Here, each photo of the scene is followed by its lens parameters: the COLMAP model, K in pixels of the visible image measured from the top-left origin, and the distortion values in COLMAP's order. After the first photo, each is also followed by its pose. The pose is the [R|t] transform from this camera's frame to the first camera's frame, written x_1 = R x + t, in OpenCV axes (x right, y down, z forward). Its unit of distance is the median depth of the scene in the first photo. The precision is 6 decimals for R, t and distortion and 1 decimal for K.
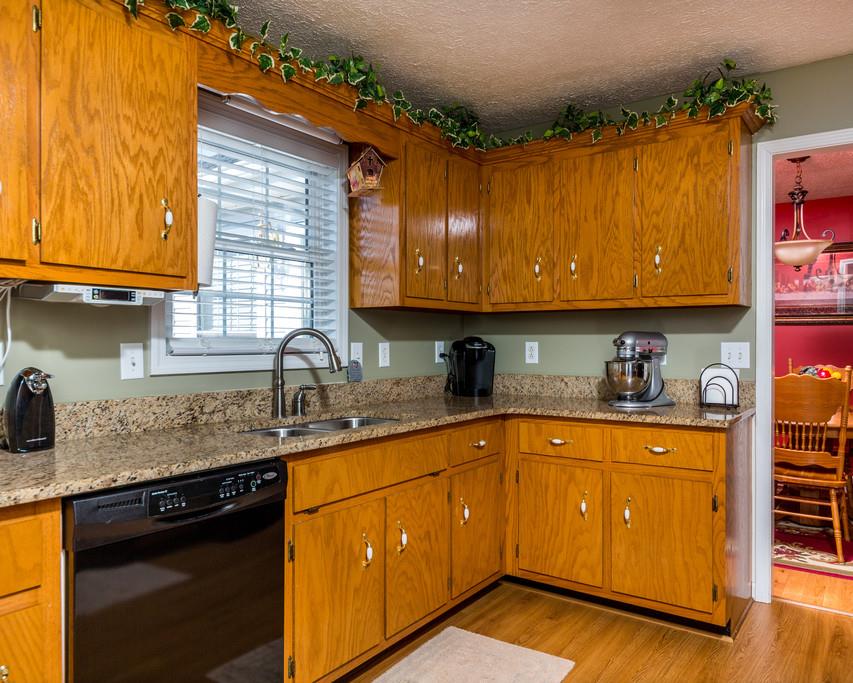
lens RADIAL K [[643.5, 0, 426.5], [0, 643.5, 341.5], [0, 0, 1]] dist [0.005242, 0.002492]
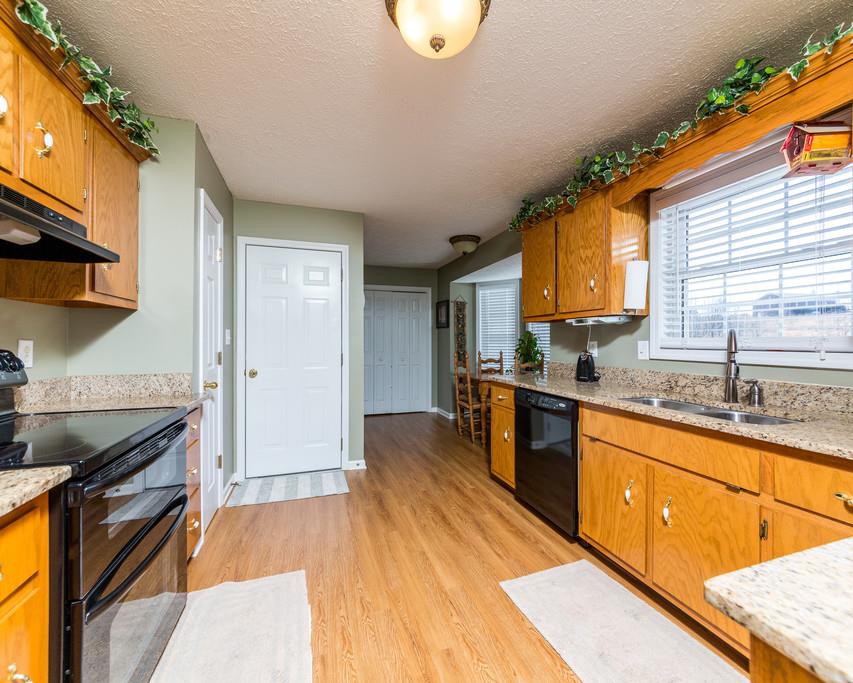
lens RADIAL K [[356.2, 0, 427.7], [0, 356.2, 336.3], [0, 0, 1]] dist [-0.001432, -0.000343]
pose [[-0.584872, -0.010551, -0.811057, 0.779602], [0.001565, 0.999899, -0.014136, 0.001742], [0.811124, -0.009537, -0.584796, 1.101041]]
